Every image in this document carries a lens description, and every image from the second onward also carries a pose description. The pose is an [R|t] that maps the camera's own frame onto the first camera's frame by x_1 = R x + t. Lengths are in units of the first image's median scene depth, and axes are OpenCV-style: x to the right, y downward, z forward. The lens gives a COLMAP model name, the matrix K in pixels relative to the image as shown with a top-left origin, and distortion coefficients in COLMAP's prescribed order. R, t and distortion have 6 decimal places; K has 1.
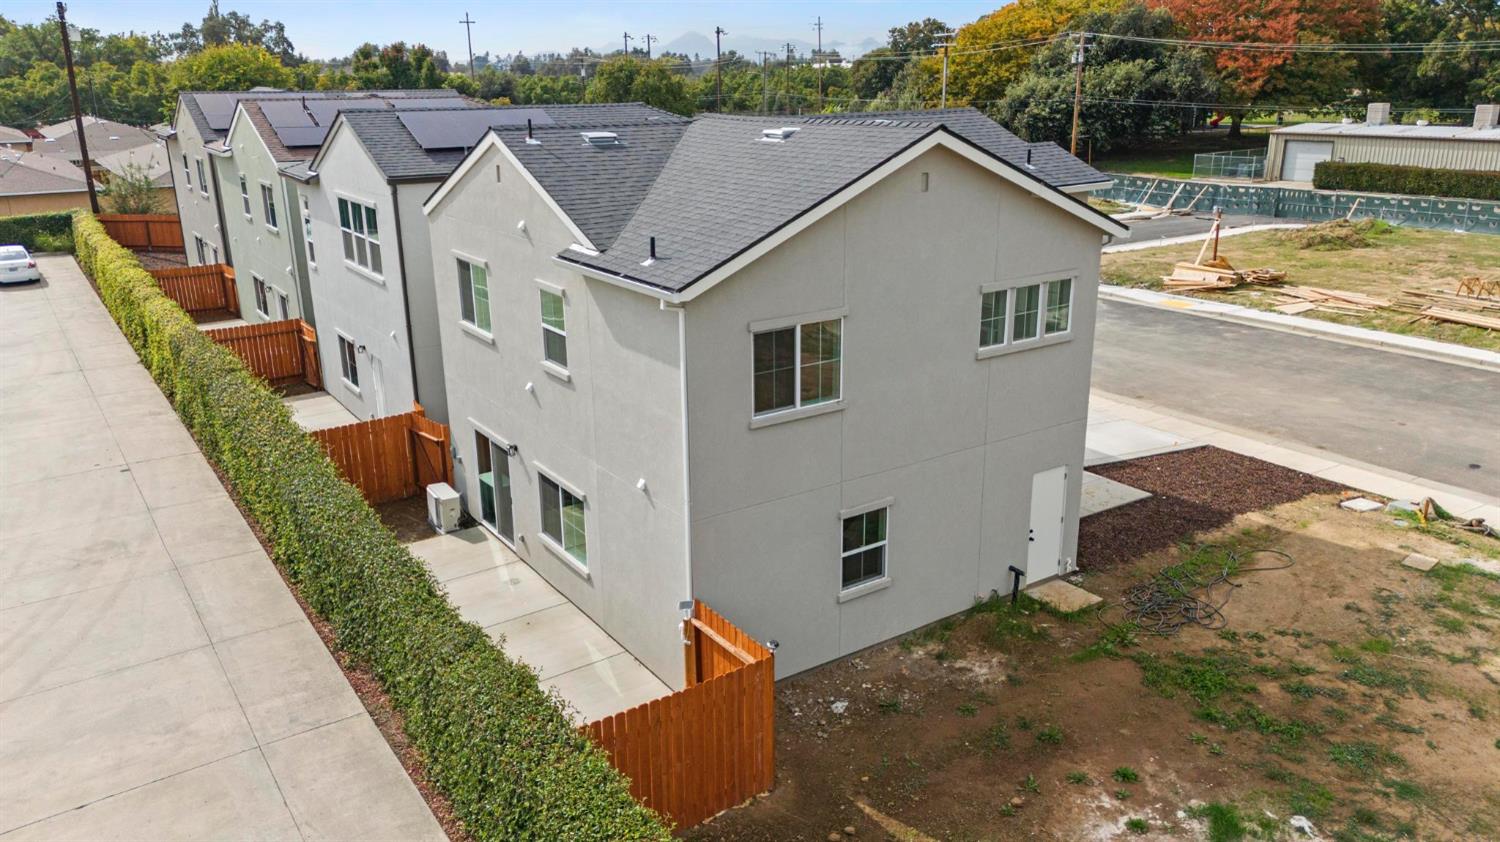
lens RADIAL K [[1098.7, 0, 746.3], [0, 1098.7, 408.6], [0, 0, 1]] dist [0.071038, -0.061037]
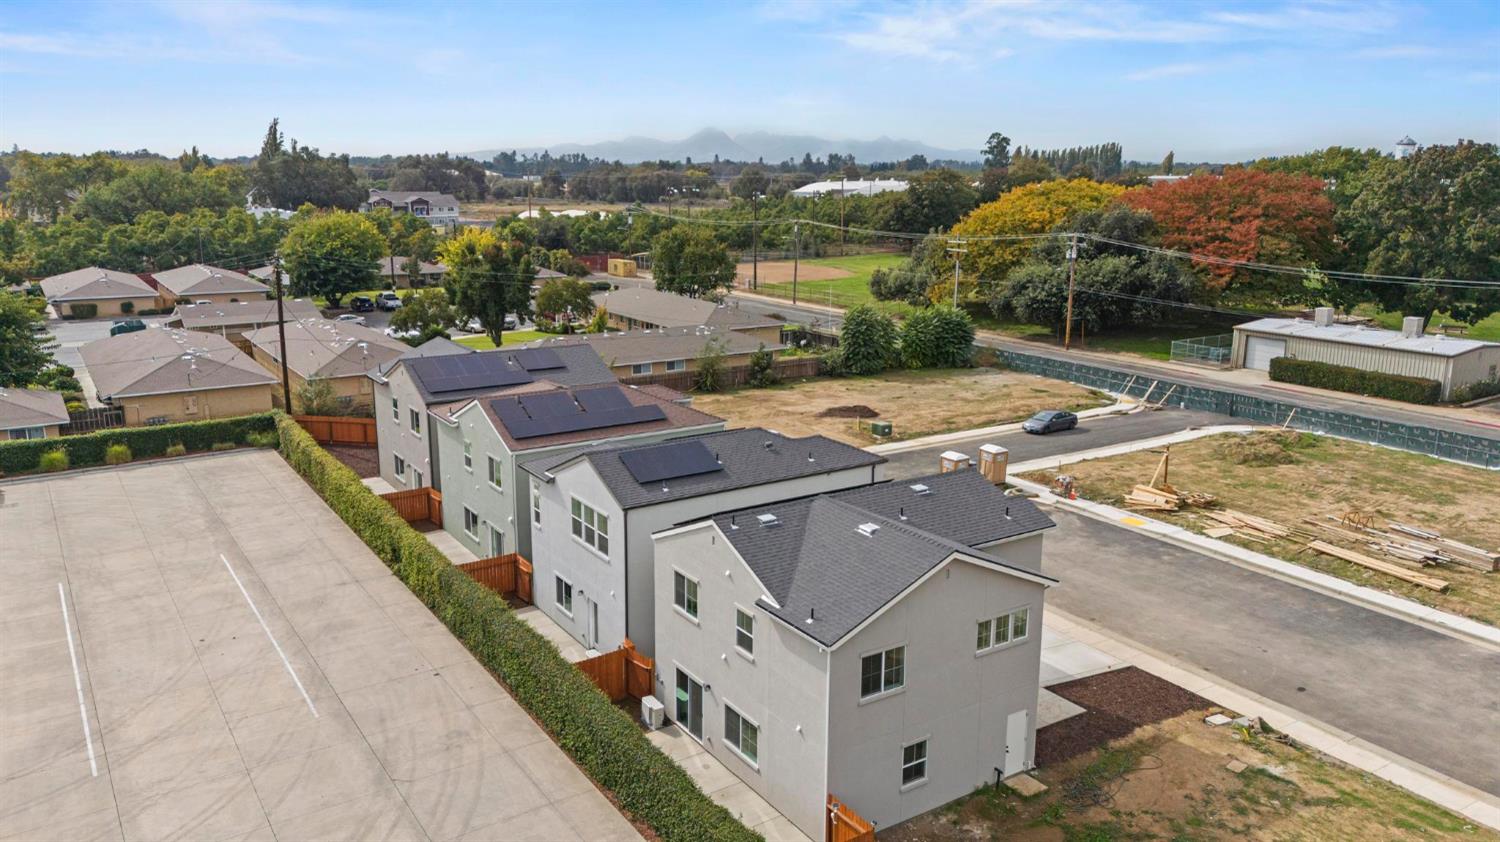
lens RADIAL K [[1098.7, 0, 747.1], [0, 1098.7, 409.6], [0, 0, 1]] dist [0.071038, -0.061037]
pose [[0.999770, 0.018835, -0.010294, -0.126014], [-0.019604, 0.996561, -0.080509, -0.233877], [0.008742, 0.080692, 0.996701, -0.688148]]
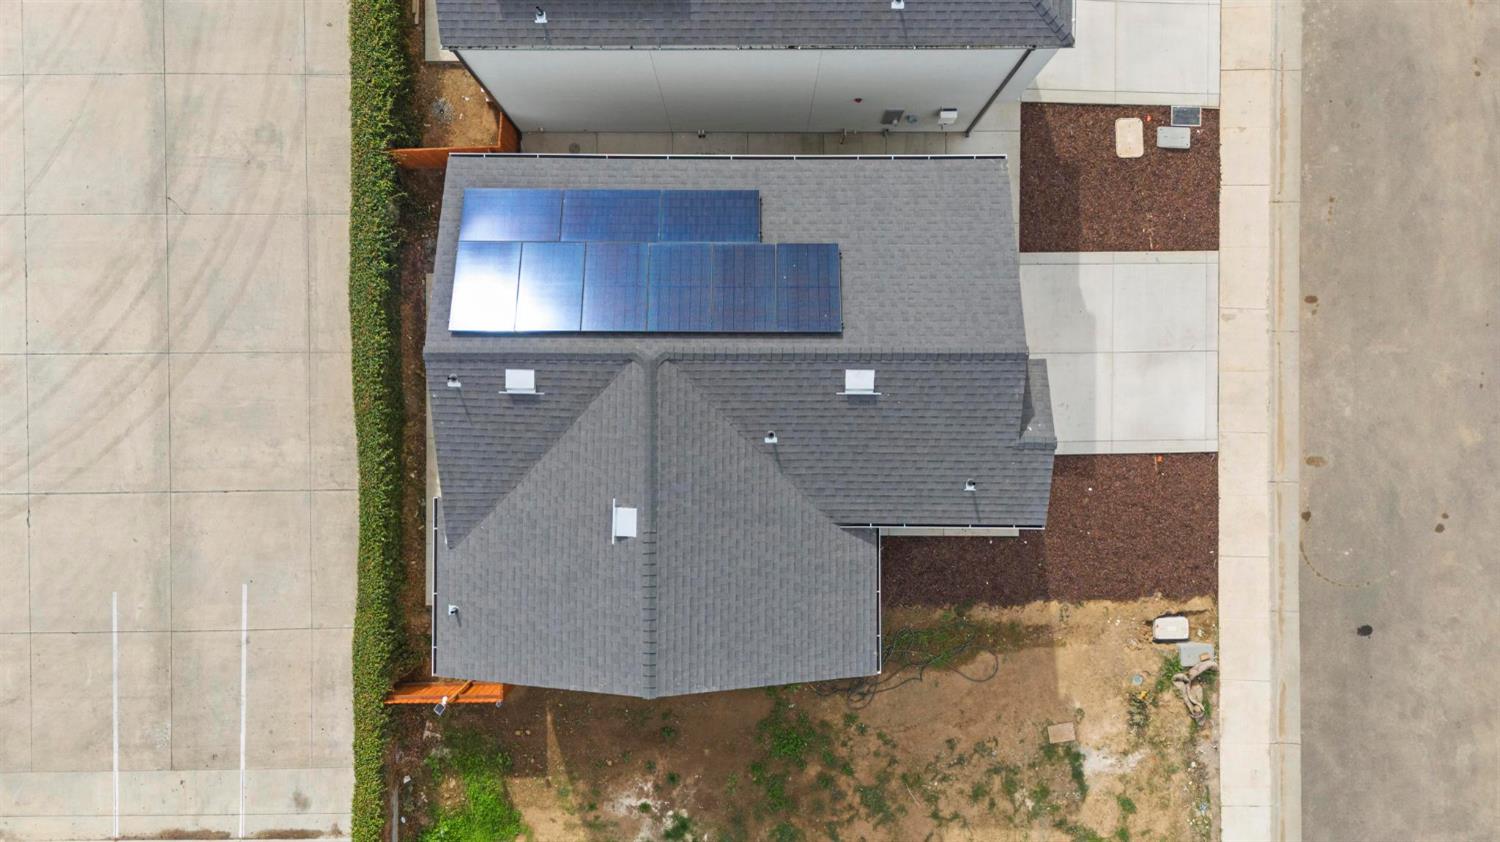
lens RADIAL K [[1098.7, 0, 748.4], [0, 1098.7, 414.3], [0, 0, 1]] dist [0.071038, -0.061037]
pose [[0.829002, 0.559196, 0.007482, 0.052148], [-0.172207, 0.242521, 0.954740, -1.095872], [0.532072, -0.792770, 0.297347, 0.647706]]
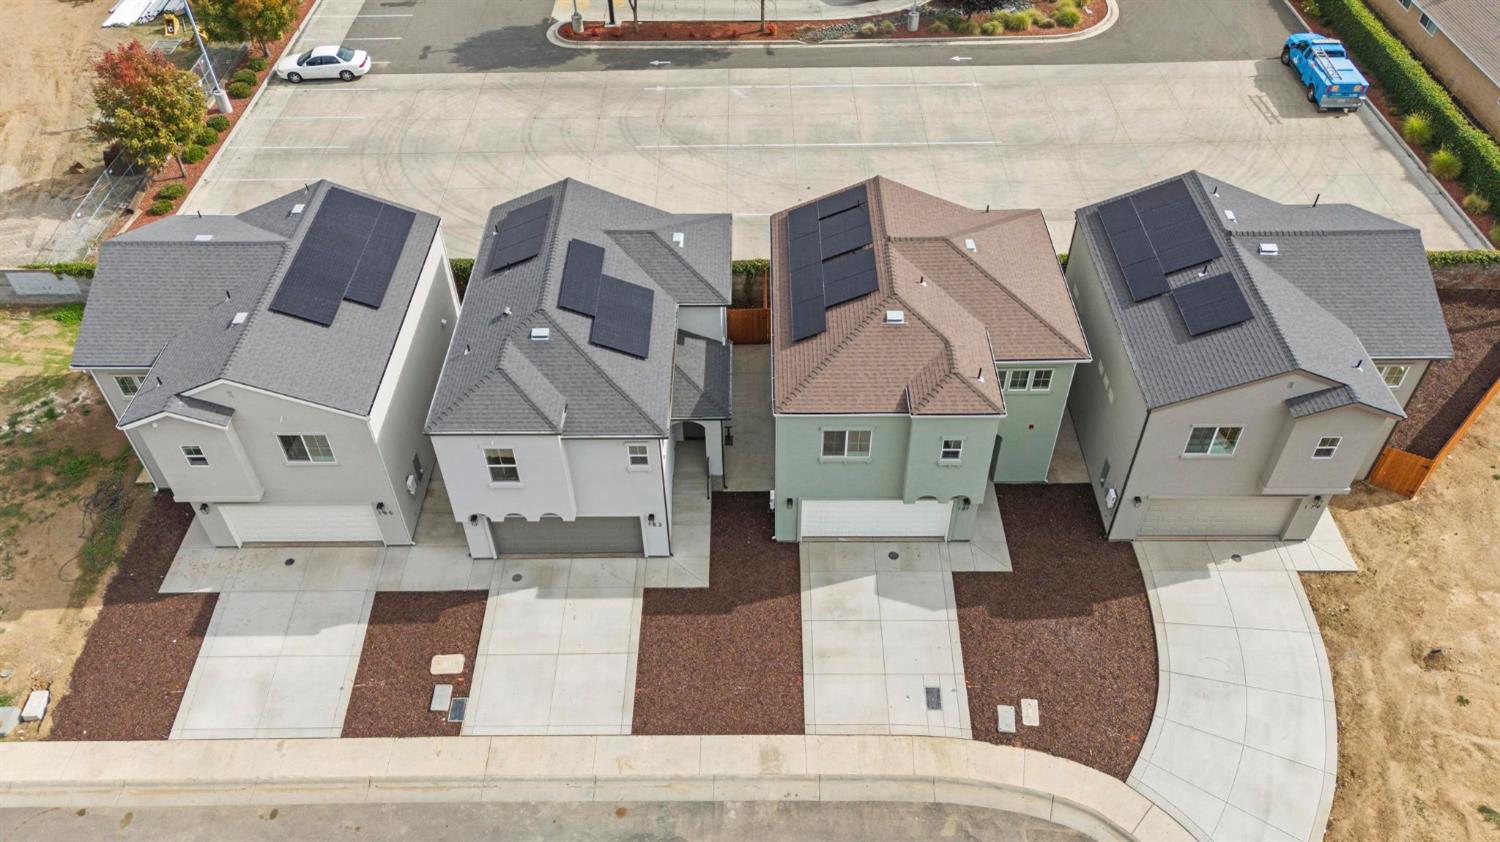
lens RADIAL K [[1098.7, 0, 758.5], [0, 1098.7, 426.1], [0, 0, 1]] dist [0.071038, -0.061037]
pose [[-0.556550, 0.588845, -0.586101, 0.726651], [-0.232518, 0.566867, 0.790315, -1.590213], [0.797614, 0.576128, -0.178573, 1.947220]]
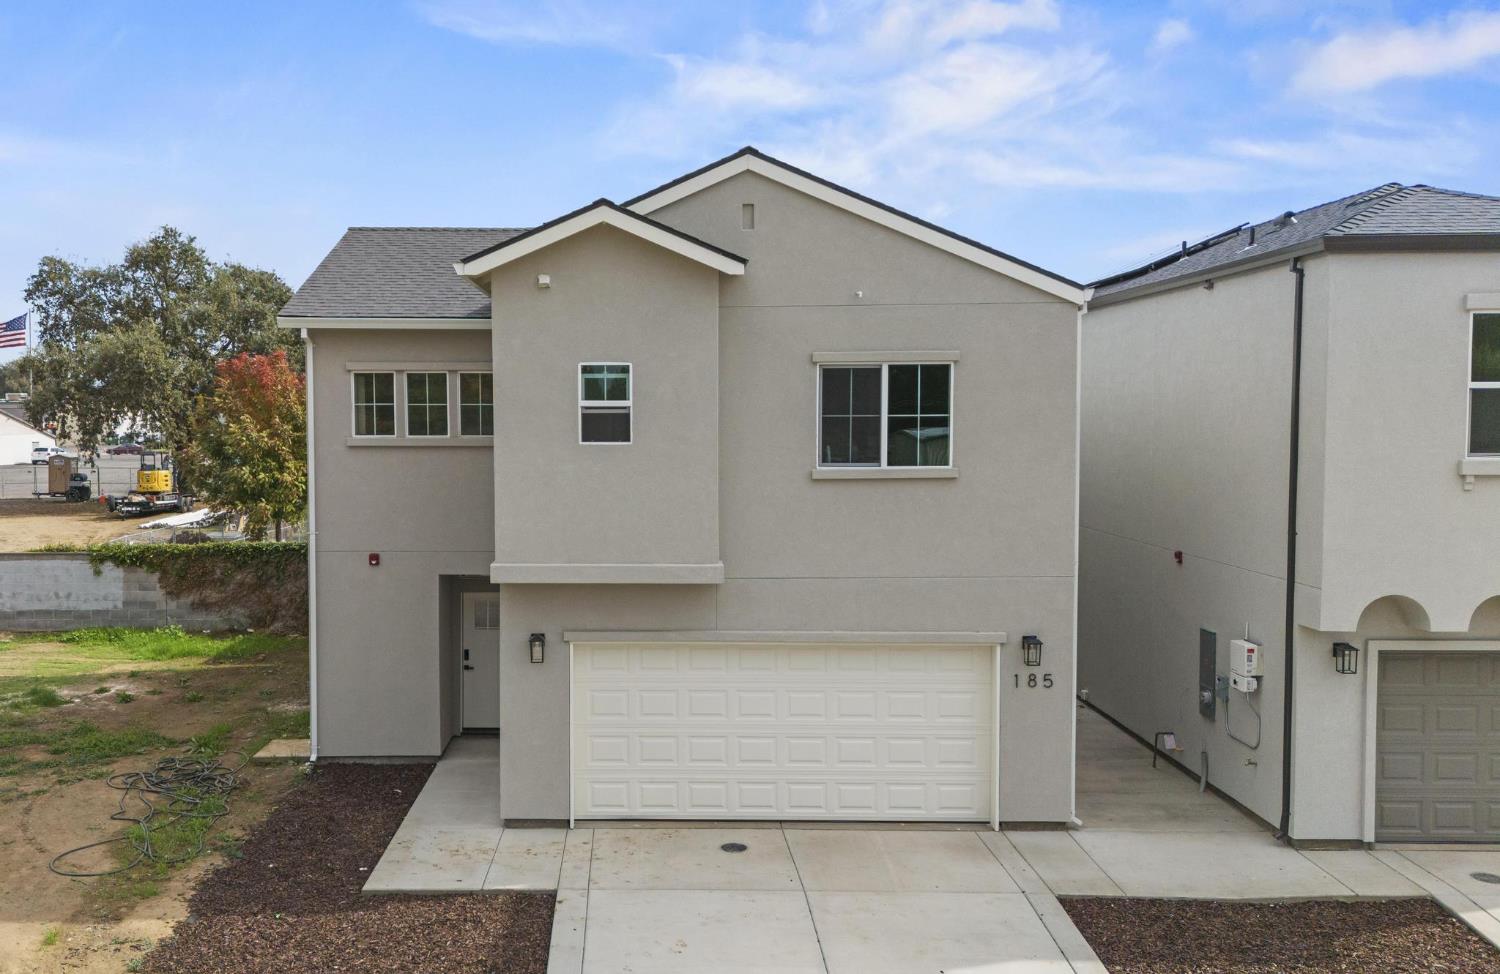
lens RADIAL K [[1269.2, 0, 635.0], [0, 1269.2, 487.0], [0, 0, 1]] dist [0.069643, -0.056468]
pose [[-0.571367, 0.059736, -0.818518, 0.801973], [-0.231647, 0.945056, 0.230672, -0.264822], [0.787324, 0.321406, -0.526136, 1.431622]]
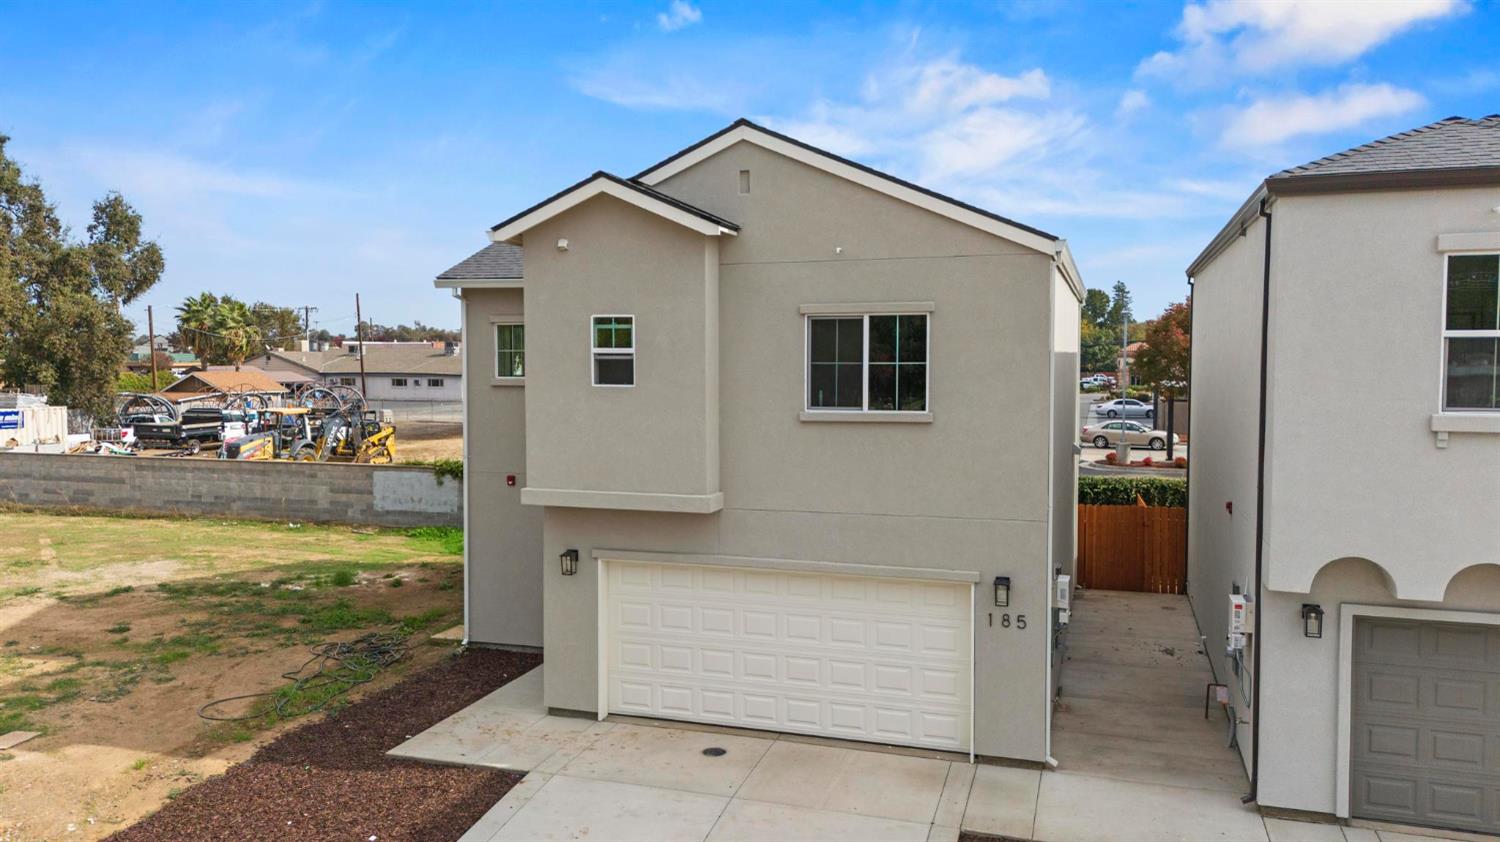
lens RADIAL K [[1098.7, 0, 752.5], [0, 1098.7, 418.9], [0, 0, 1]] dist [0.071038, -0.061037]
pose [[-0.785226, 0.043987, -0.617645, 0.610952], [-0.174590, 0.941276, 0.288995, -0.314086], [0.594086, 0.334761, -0.731435, 1.595319]]
